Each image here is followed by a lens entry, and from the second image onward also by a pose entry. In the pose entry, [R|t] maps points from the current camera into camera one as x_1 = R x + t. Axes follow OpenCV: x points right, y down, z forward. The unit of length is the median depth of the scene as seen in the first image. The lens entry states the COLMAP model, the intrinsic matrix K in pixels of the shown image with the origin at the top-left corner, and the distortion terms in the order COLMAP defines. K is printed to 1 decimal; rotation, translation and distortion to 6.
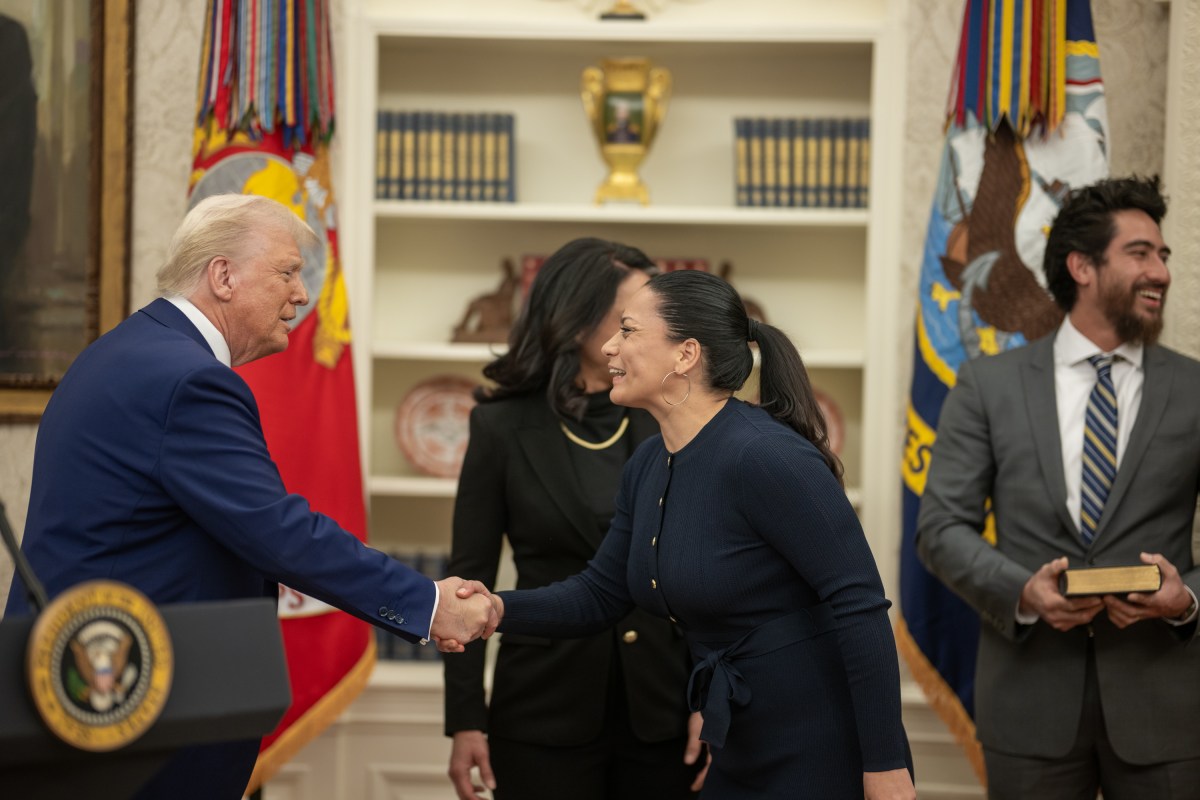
lens RADIAL K [[2946.0, 0, 577.7], [0, 2946.0, 427.7], [0, 0, 1]] dist [0.196485, 0.000000]
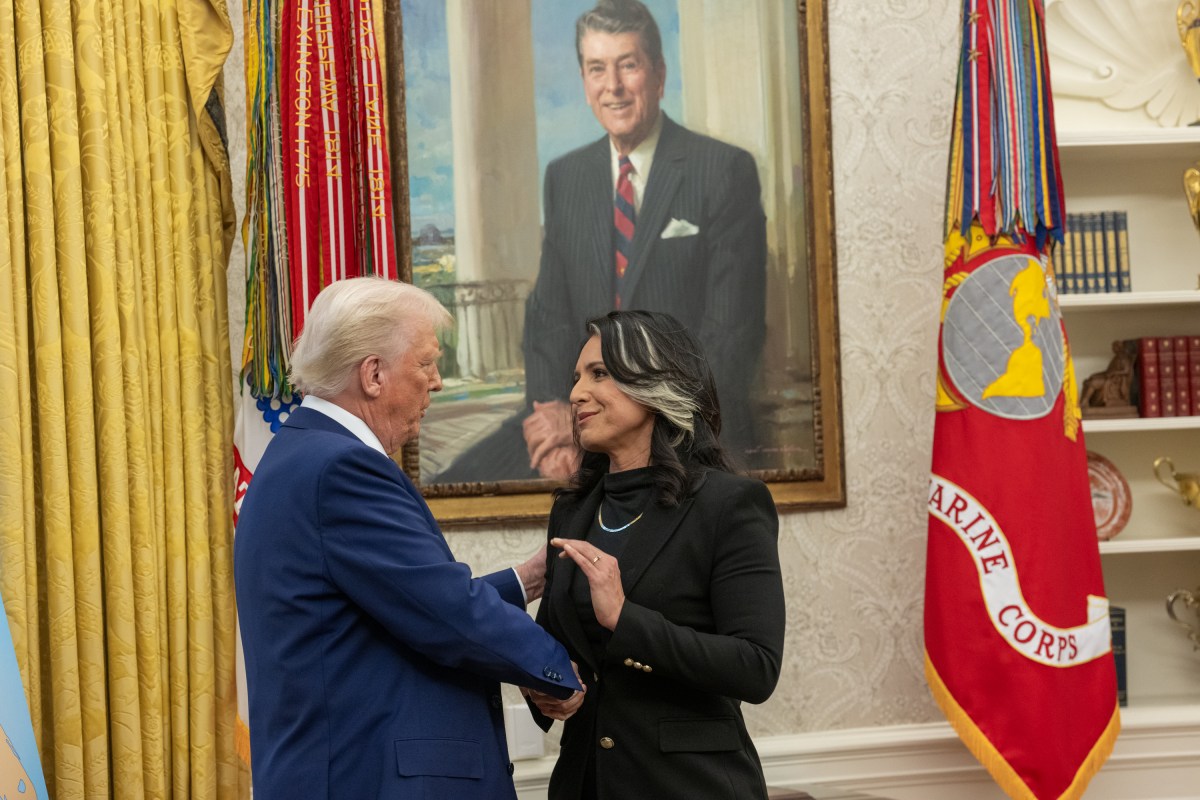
lens RADIAL K [[2946.0, 0, 592.9], [0, 2946.0, 394.6], [0, 0, 1]] dist [0.196485, 0.000000]
pose [[0.967909, -0.058021, 0.244510, -0.515478], [0.072003, 0.996218, -0.048631, 0.003105], [-0.240764, 0.064676, 0.968426, -0.043581]]
